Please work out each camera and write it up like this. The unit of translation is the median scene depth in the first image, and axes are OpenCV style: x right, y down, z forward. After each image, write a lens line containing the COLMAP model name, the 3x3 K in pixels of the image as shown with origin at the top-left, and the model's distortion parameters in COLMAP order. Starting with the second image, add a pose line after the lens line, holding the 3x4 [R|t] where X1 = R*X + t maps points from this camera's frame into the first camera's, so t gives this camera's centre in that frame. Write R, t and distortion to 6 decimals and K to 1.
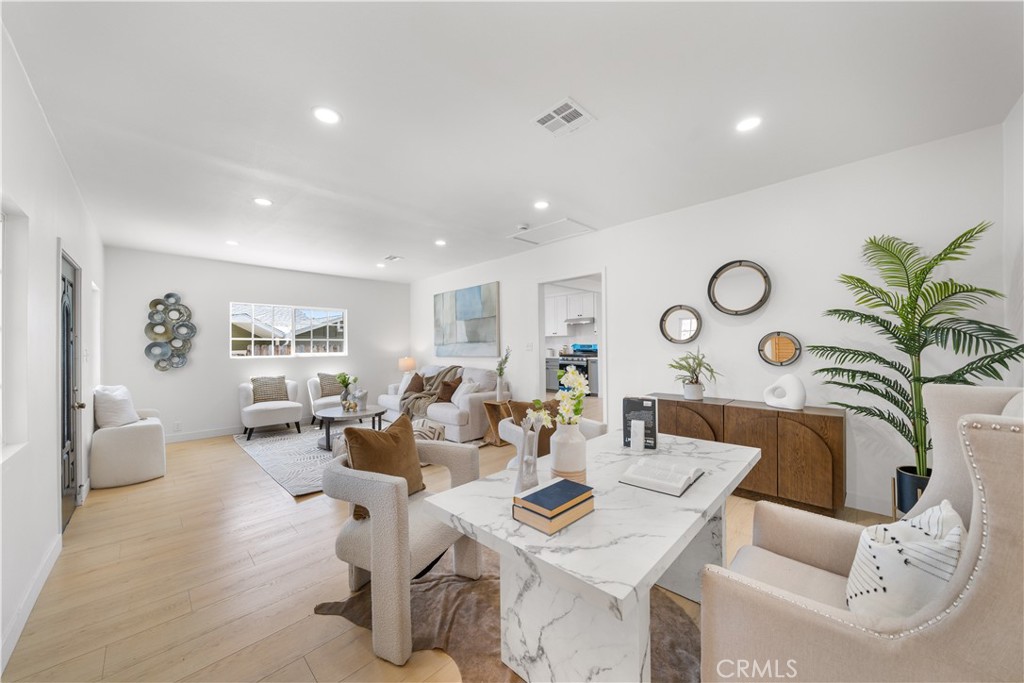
lens RADIAL K [[348.2, 0, 518.7], [0, 348.2, 336.9], [0, 0, 1]] dist [0.001919, -0.000024]
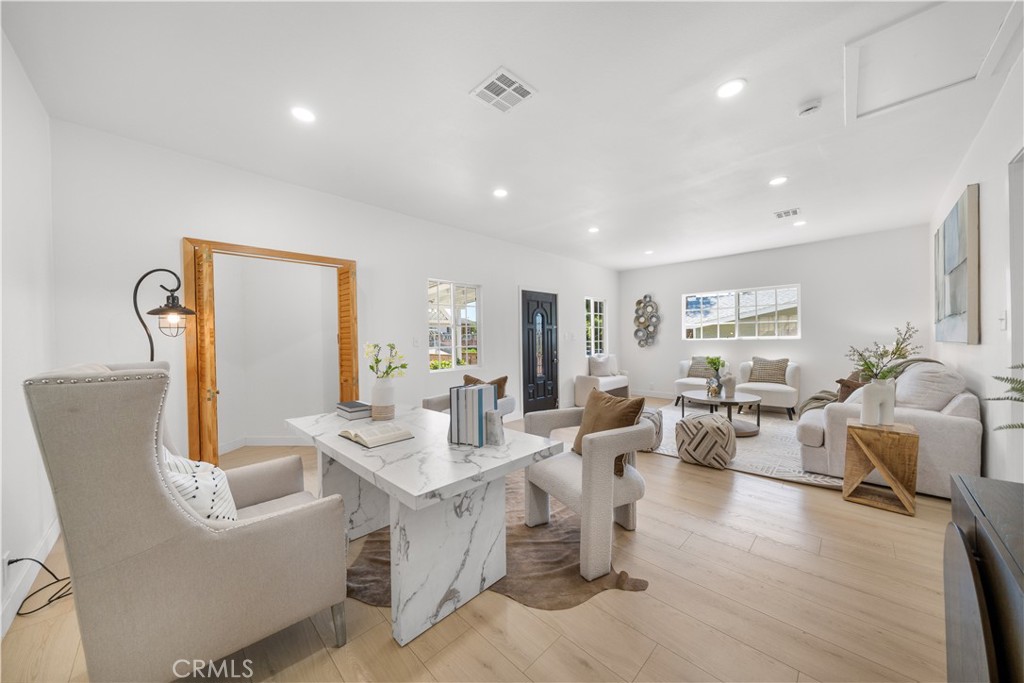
lens RADIAL K [[348.2, 0, 518.8], [0, 348.2, 349.4], [0, 0, 1]] dist [0.001919, -0.000024]
pose [[0.029124, 0.043114, -0.998646, 0.456475], [0.041916, 0.998138, 0.044314, 0.017295], [0.998697, -0.043150, 0.027263, 0.413329]]
